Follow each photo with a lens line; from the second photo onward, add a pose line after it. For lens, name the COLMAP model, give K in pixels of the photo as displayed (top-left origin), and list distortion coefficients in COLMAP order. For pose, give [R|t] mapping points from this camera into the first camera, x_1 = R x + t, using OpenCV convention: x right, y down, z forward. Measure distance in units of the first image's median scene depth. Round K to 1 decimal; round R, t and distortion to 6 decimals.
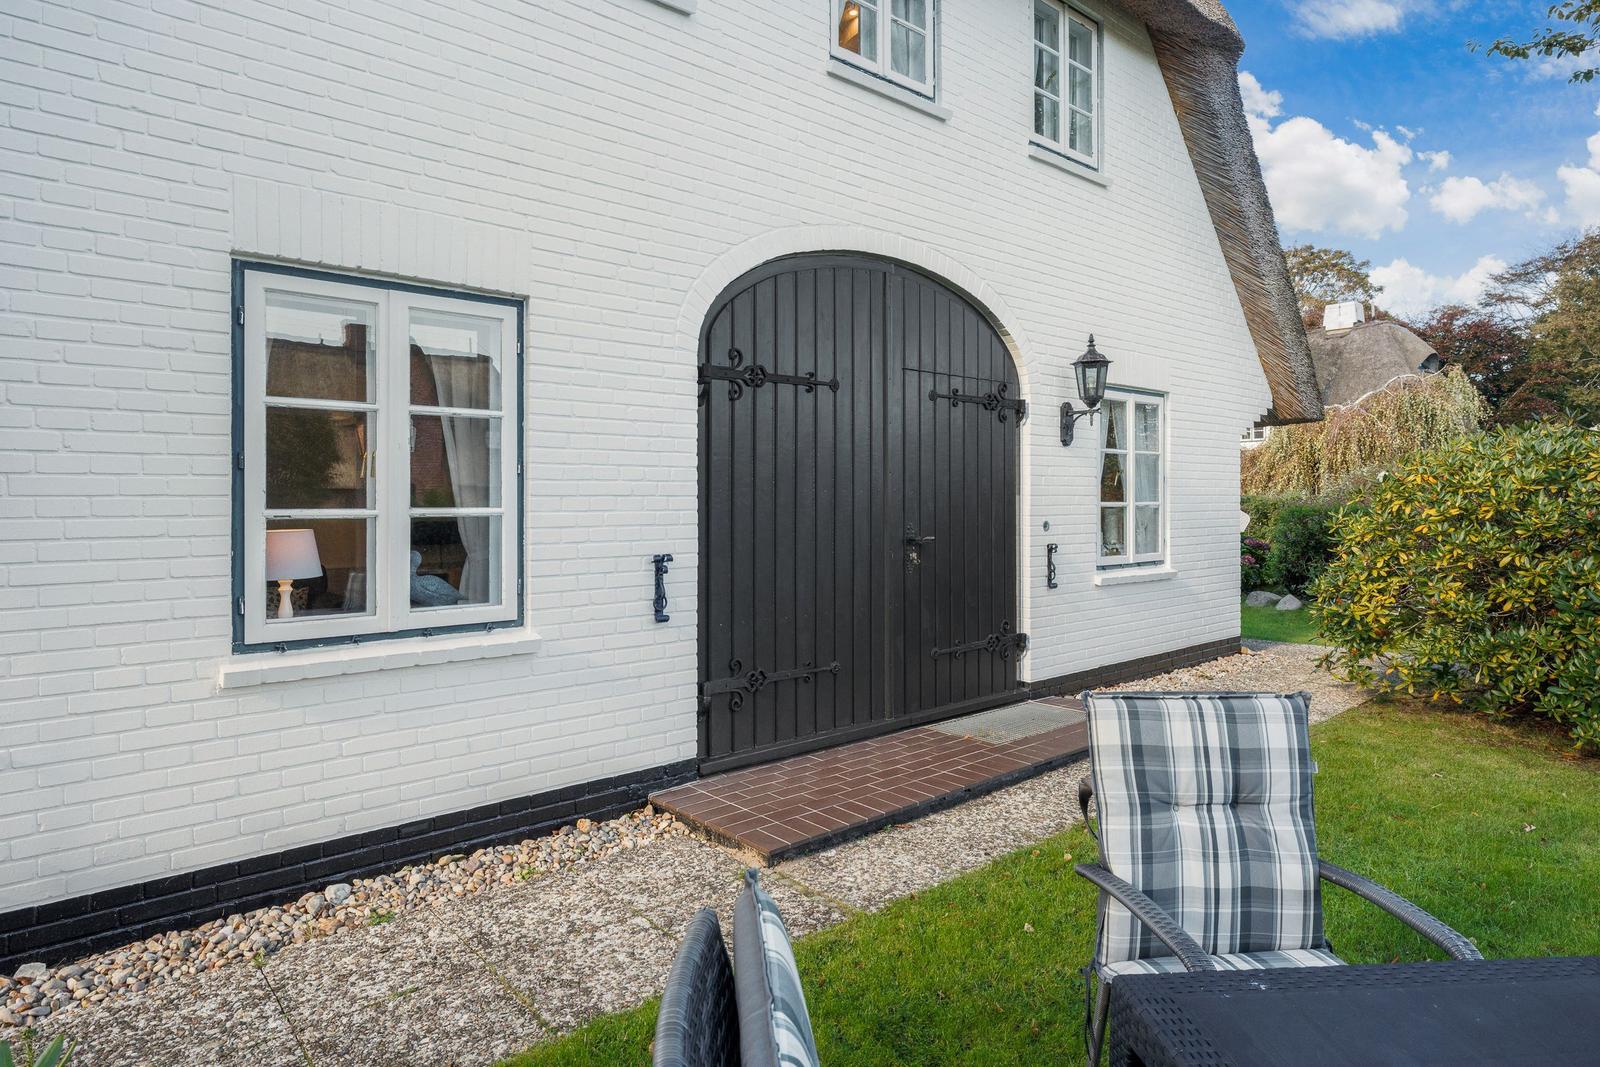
lens RADIAL K [[927.6, 0, 798.8], [0, 927.6, 495.8], [0, 0, 1]] dist [-0.001751, -0.000999]
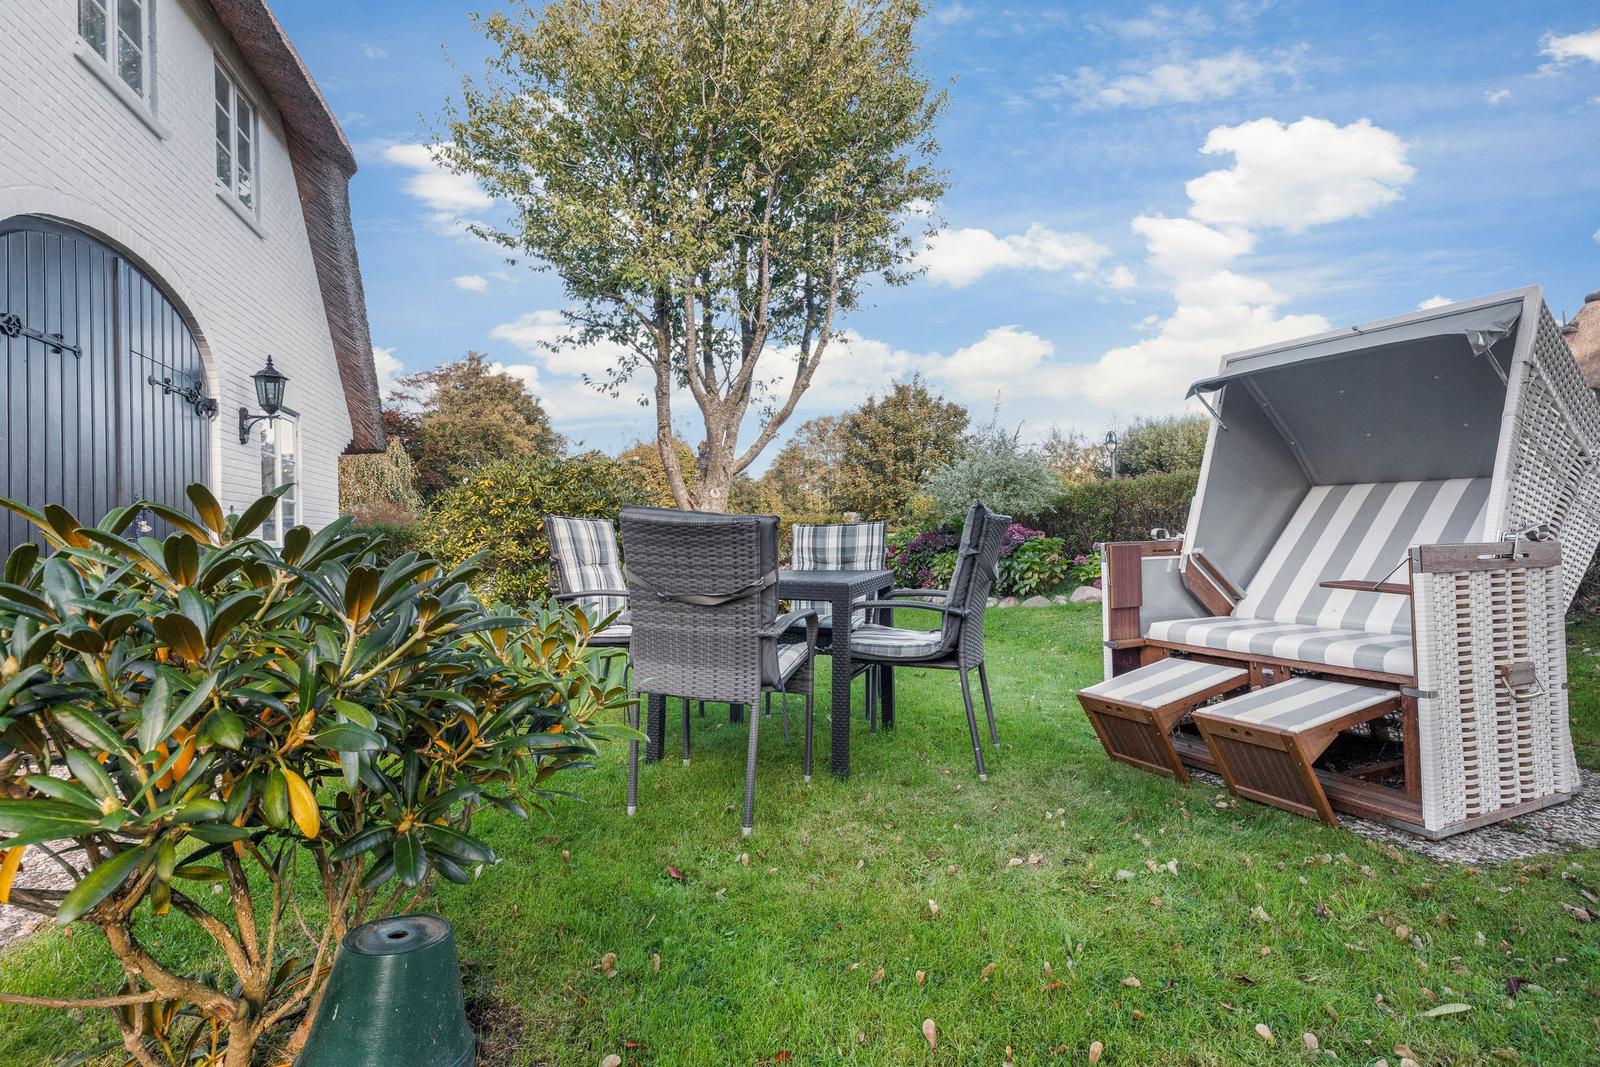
lens RADIAL K [[776.3, 0, 823.9], [0, 776.3, 518.1], [0, 0, 1]] dist [-0.002639, -0.000143]
pose [[0.395152, 0.007448, 0.918586, -0.334465], [0.032352, 0.999234, -0.022019, 0.088661], [-0.918046, 0.038419, 0.394608, -0.079181]]
